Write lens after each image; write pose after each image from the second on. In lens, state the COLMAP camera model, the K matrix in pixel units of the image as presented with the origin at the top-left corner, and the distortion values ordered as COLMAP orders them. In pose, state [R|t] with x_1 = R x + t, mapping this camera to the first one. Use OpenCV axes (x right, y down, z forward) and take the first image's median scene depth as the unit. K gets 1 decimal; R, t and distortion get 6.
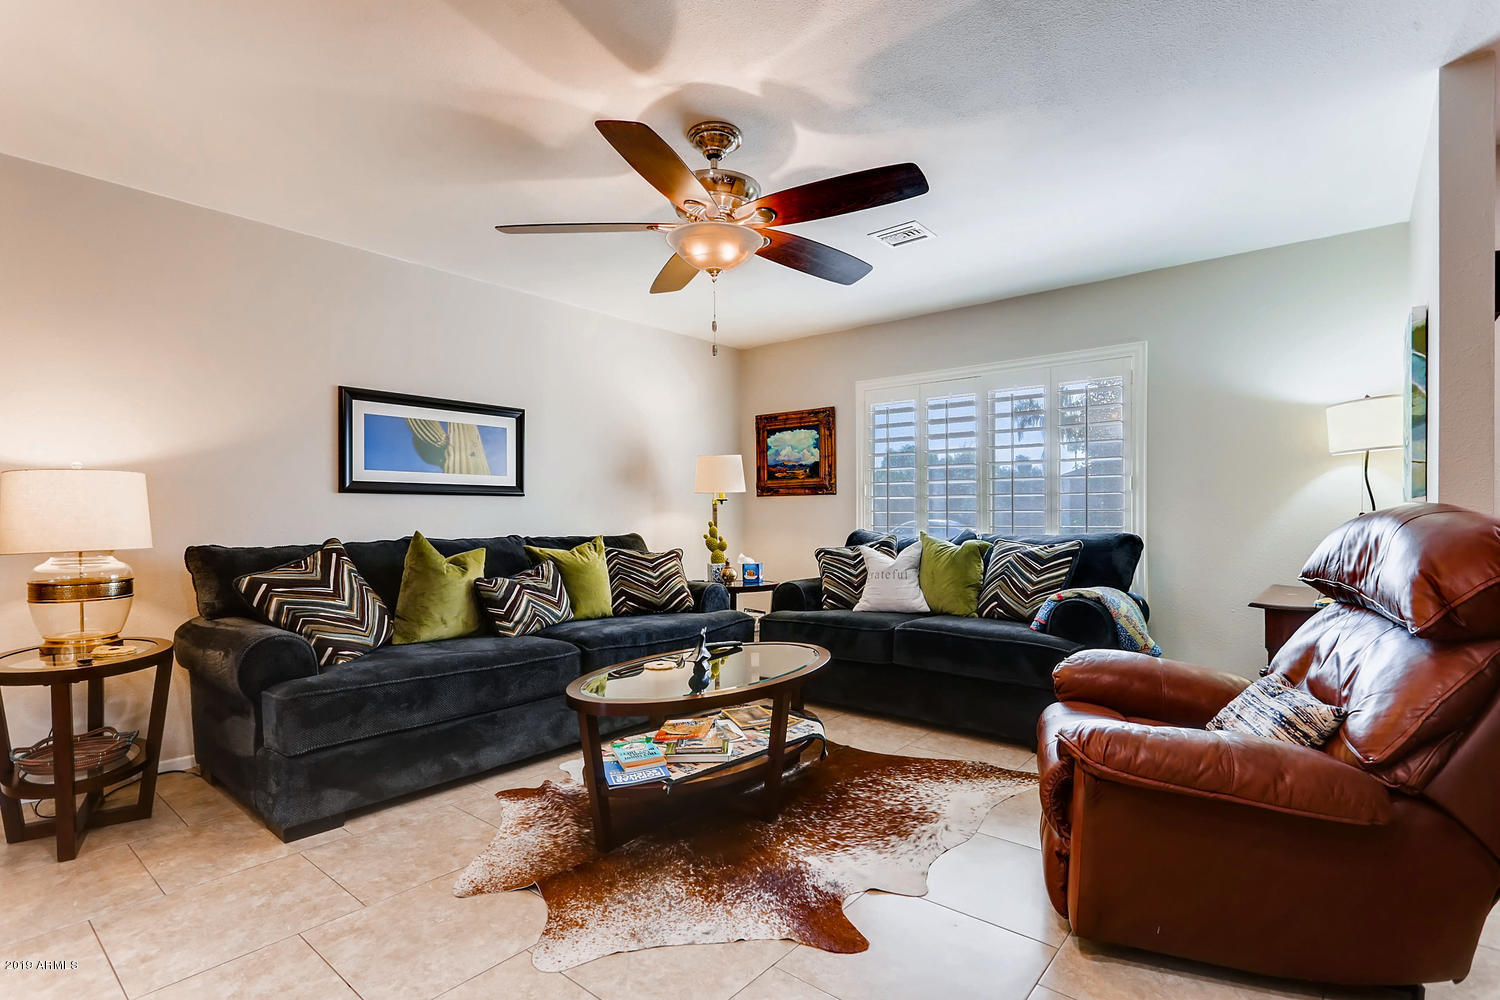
lens RADIAL K [[730.8, 0, 746.6], [0, 730.8, 514.9], [0, 0, 1]] dist [-0.012094, 0.000114]
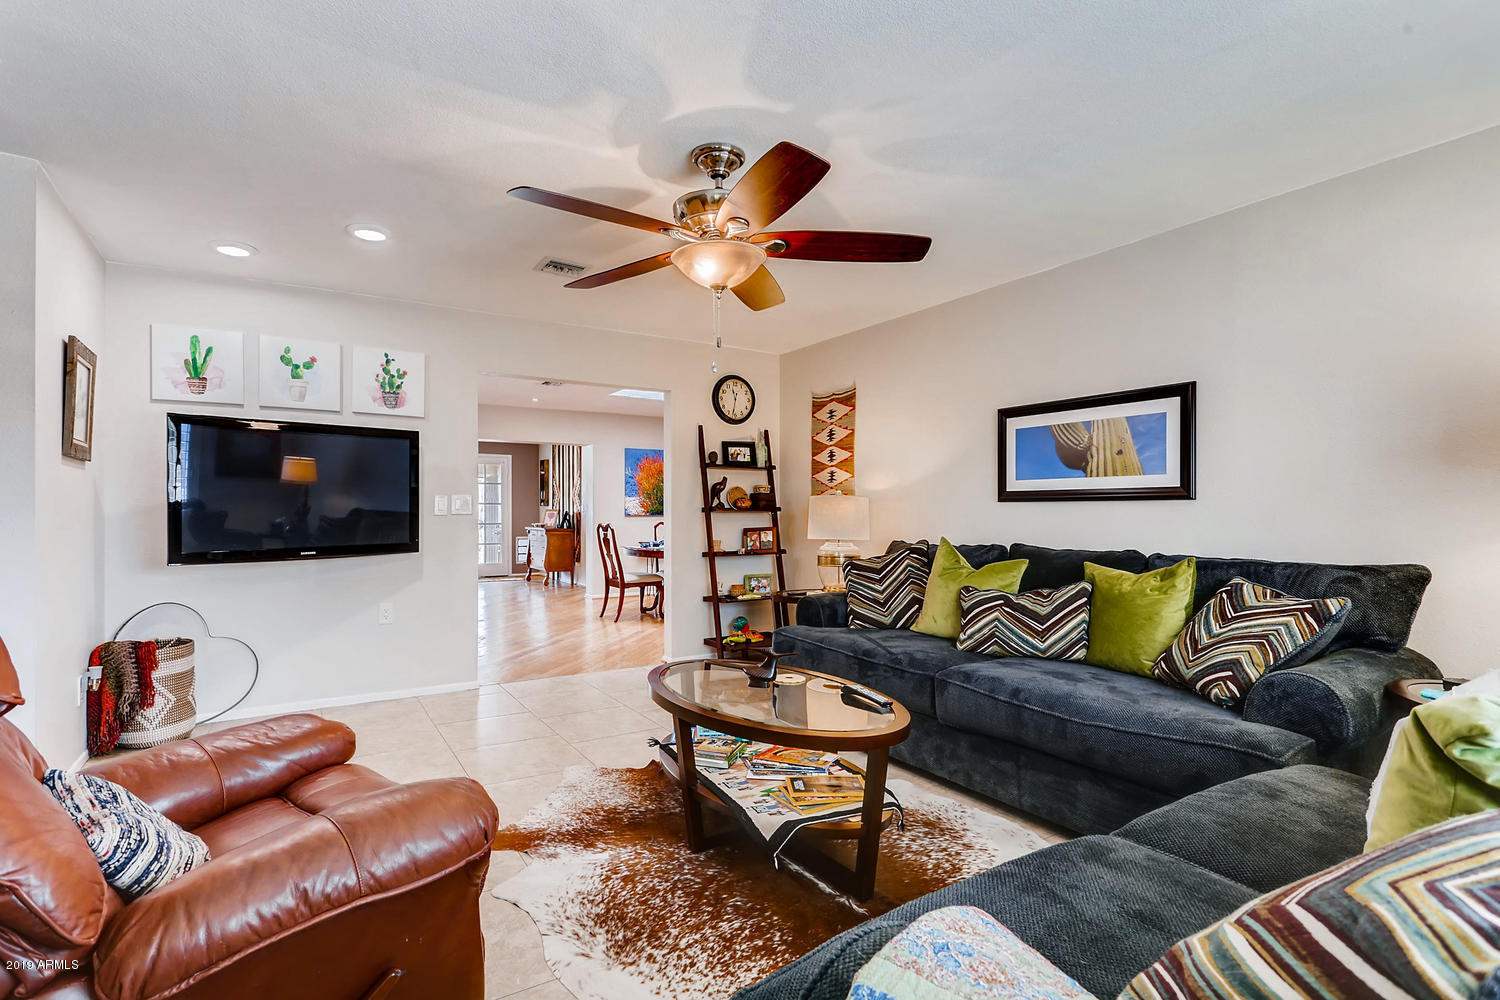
lens RADIAL K [[730.8, 0, 746.6], [0, 730.8, 514.9], [0, 0, 1]] dist [-0.012094, 0.000114]
pose [[-0.323484, 0.009274, -0.946188, 0.616619], [-0.000737, 0.999949, 0.010053, -0.020004], [0.946233, 0.003949, -0.323461, 0.932845]]
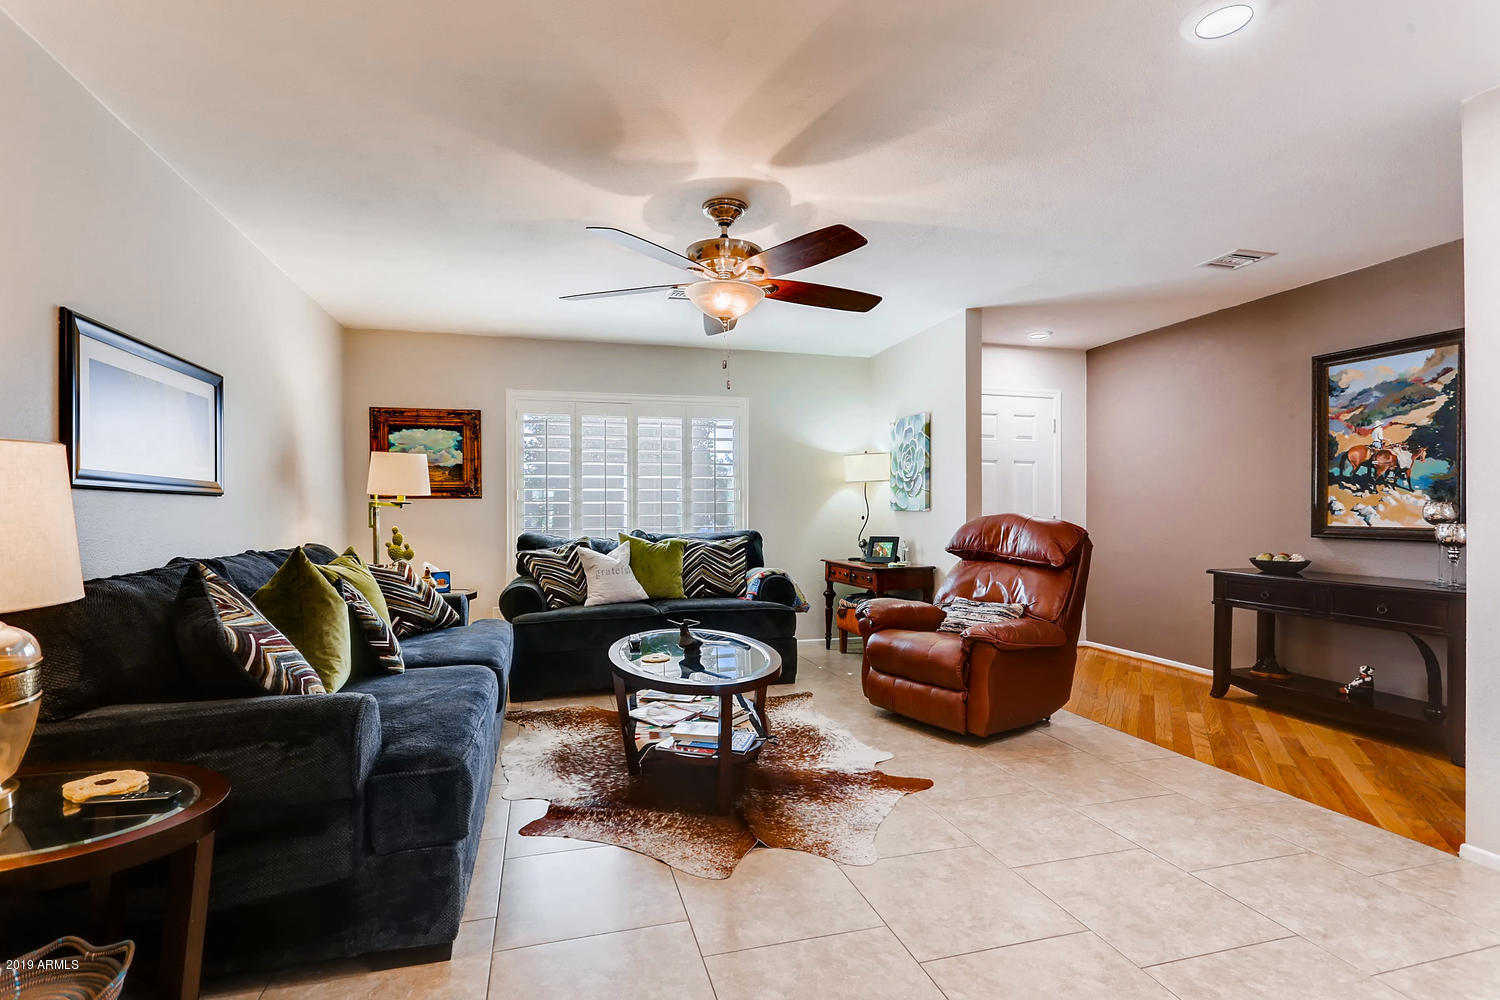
lens RADIAL K [[710.6, 0, 767.5], [0, 710.6, 507.2], [0, 0, 1]] dist [-0.012250, 0.000232]
pose [[0.555460, 0.006316, 0.831519, -0.672484], [0.003326, 0.999946, -0.009818, -0.007199], [-0.831536, 0.008219, 0.555410, 0.197068]]
